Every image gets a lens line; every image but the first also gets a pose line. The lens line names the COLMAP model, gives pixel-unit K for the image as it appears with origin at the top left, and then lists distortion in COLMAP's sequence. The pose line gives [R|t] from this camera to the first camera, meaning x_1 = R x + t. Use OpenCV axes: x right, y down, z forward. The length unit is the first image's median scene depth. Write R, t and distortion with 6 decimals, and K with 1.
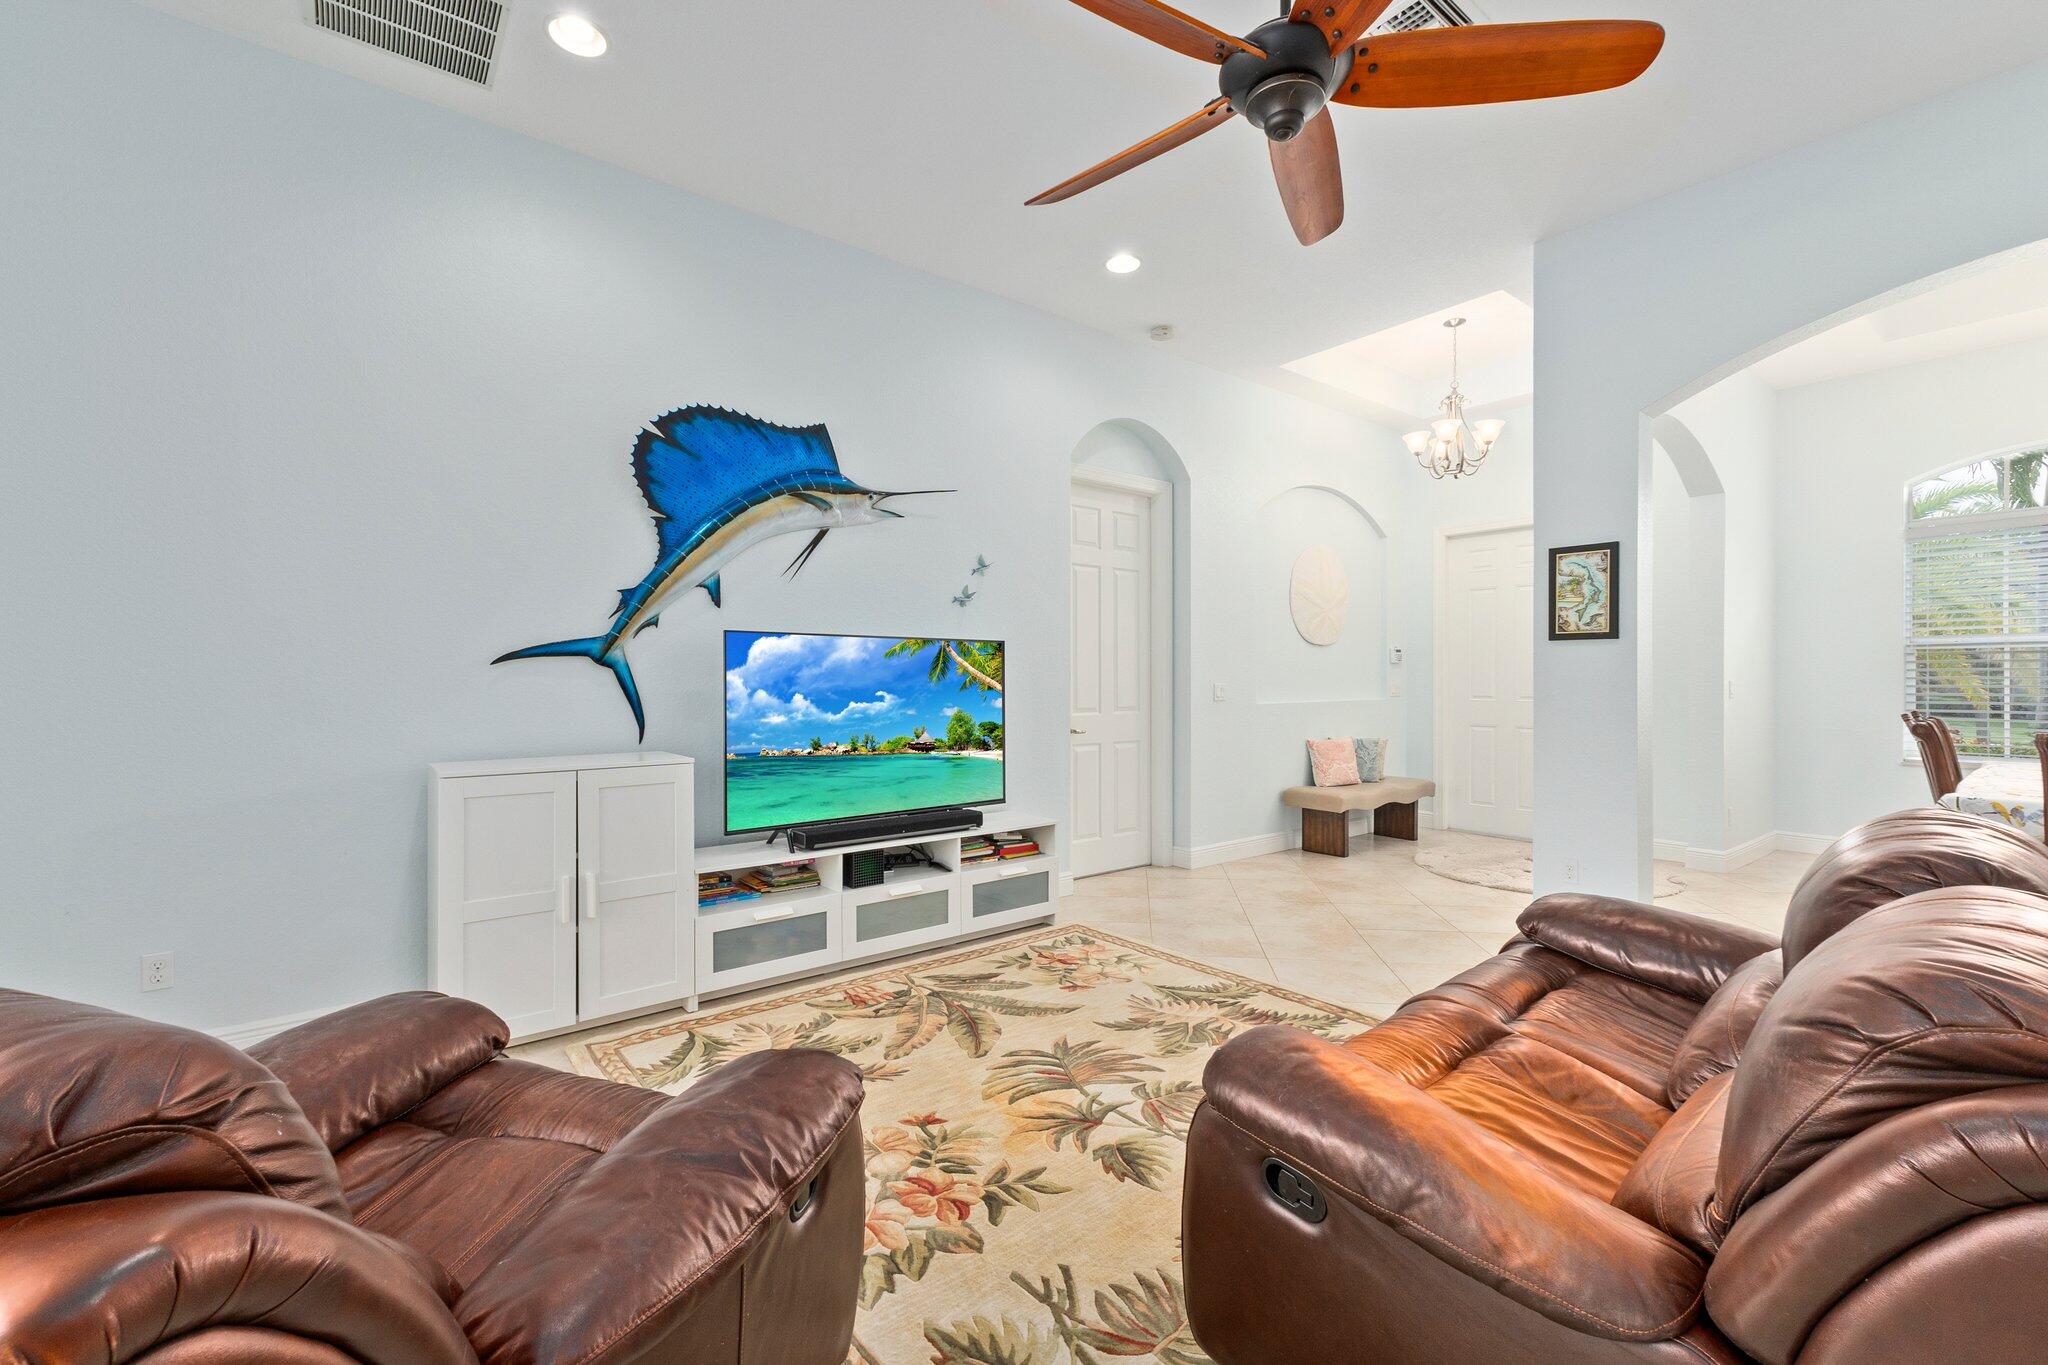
lens RADIAL K [[862.1, 0, 1030.4], [0, 862.1, 683.2], [0, 0, 1]] dist [0.003691, 0.000214]
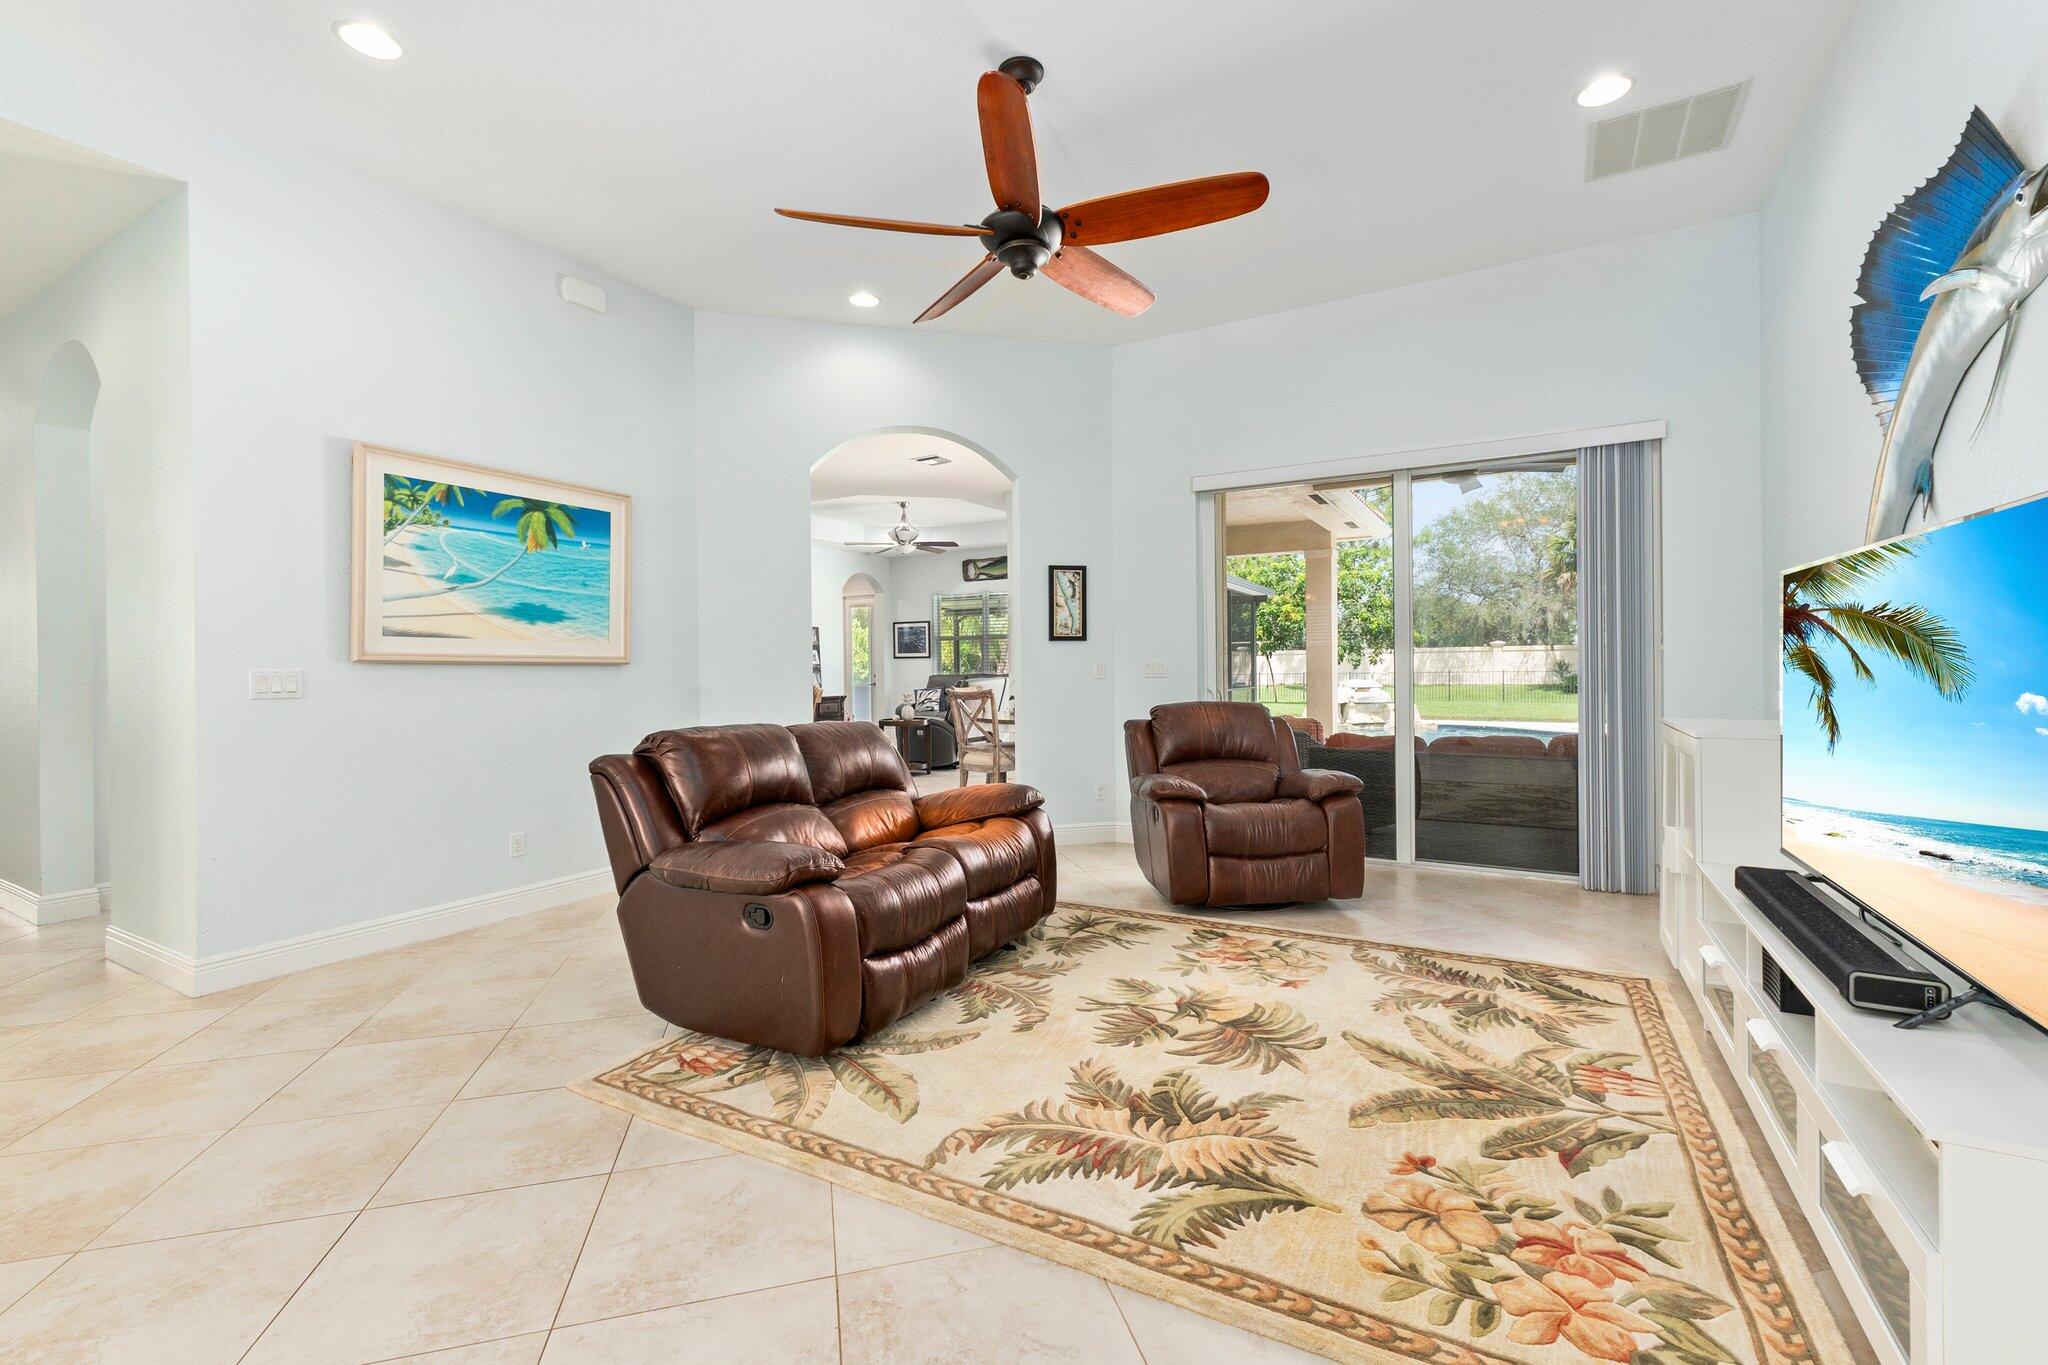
lens RADIAL K [[867.3, 0, 1033.5], [0, 867.3, 665.6], [0, 0, 1]] dist [0.003172, 0.000357]
pose [[-0.929297, 0.012828, -0.369109, 0.480057], [0.011007, 0.999915, 0.007041, 0.005752], [0.369168, 0.002481, -0.929359, 1.372994]]
